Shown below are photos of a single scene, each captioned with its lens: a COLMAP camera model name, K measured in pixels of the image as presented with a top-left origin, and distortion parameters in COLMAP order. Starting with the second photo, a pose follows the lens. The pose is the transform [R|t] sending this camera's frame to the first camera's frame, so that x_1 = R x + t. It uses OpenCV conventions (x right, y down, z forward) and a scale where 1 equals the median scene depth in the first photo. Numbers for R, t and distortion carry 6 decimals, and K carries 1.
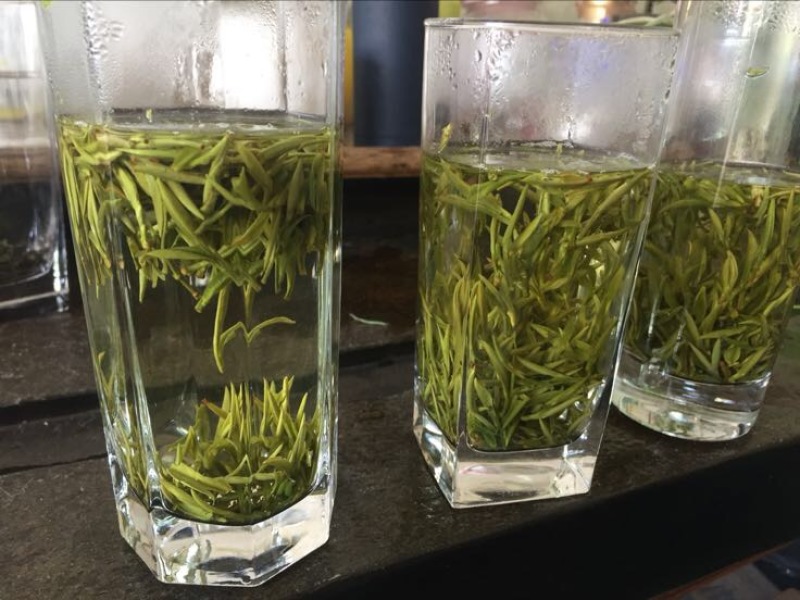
lens RADIAL K [[640.6, 0, 397.4], [0, 640.6, 304.5], [0, 0, 1]] dist [0.024943, 0.009630]
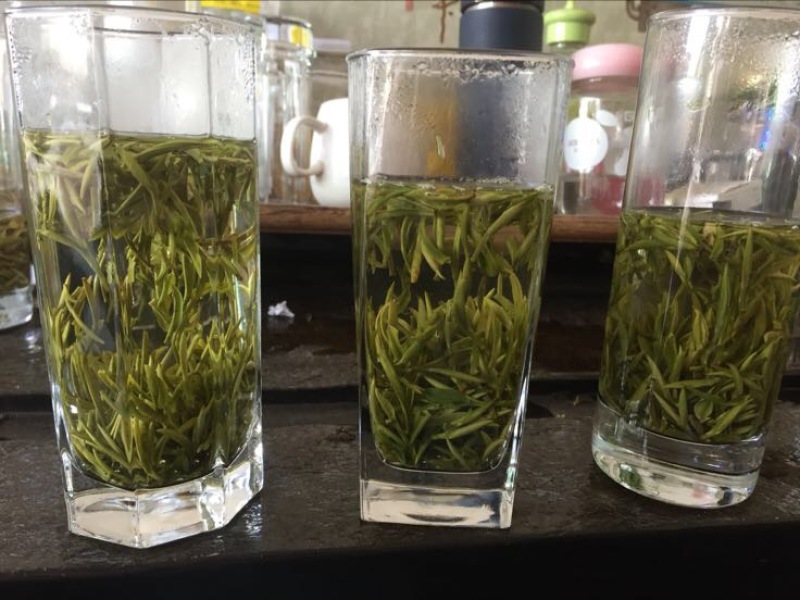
lens RADIAL K [[640.6, 0, 400.8], [0, 640.6, 305.7], [0, 0, 1]] dist [0.024943, 0.009630]
pose [[0.966493, 0.060528, -0.249455, 0.343178], [-0.092691, 0.988526, -0.119268, 0.087358], [0.239373, 0.138394, 0.961014, -0.006567]]
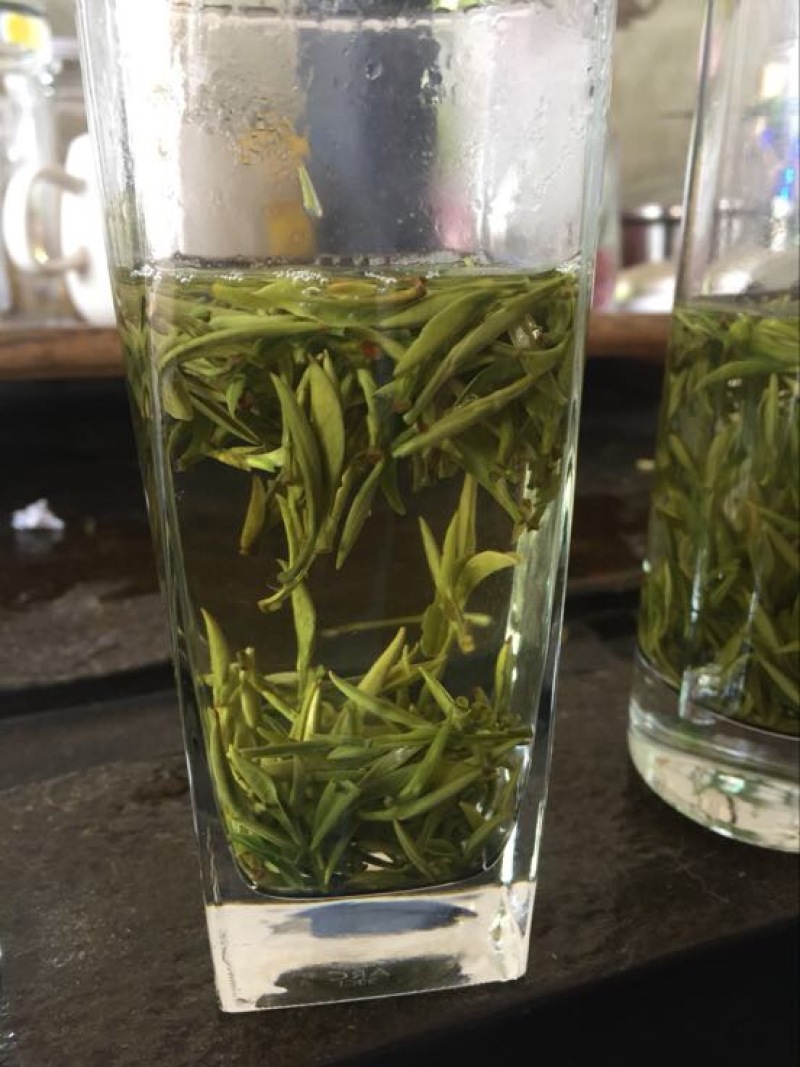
lens RADIAL K [[906.8, 0, 387.4], [0, 906.8, 552.0], [0, 0, 1]] dist [0.021664, -0.002429]
pose [[0.995200, -0.011058, -0.097237, 0.253180], [0.009311, 0.999787, -0.018402, -0.010712], [0.097420, 0.017408, 0.995091, 0.298625]]
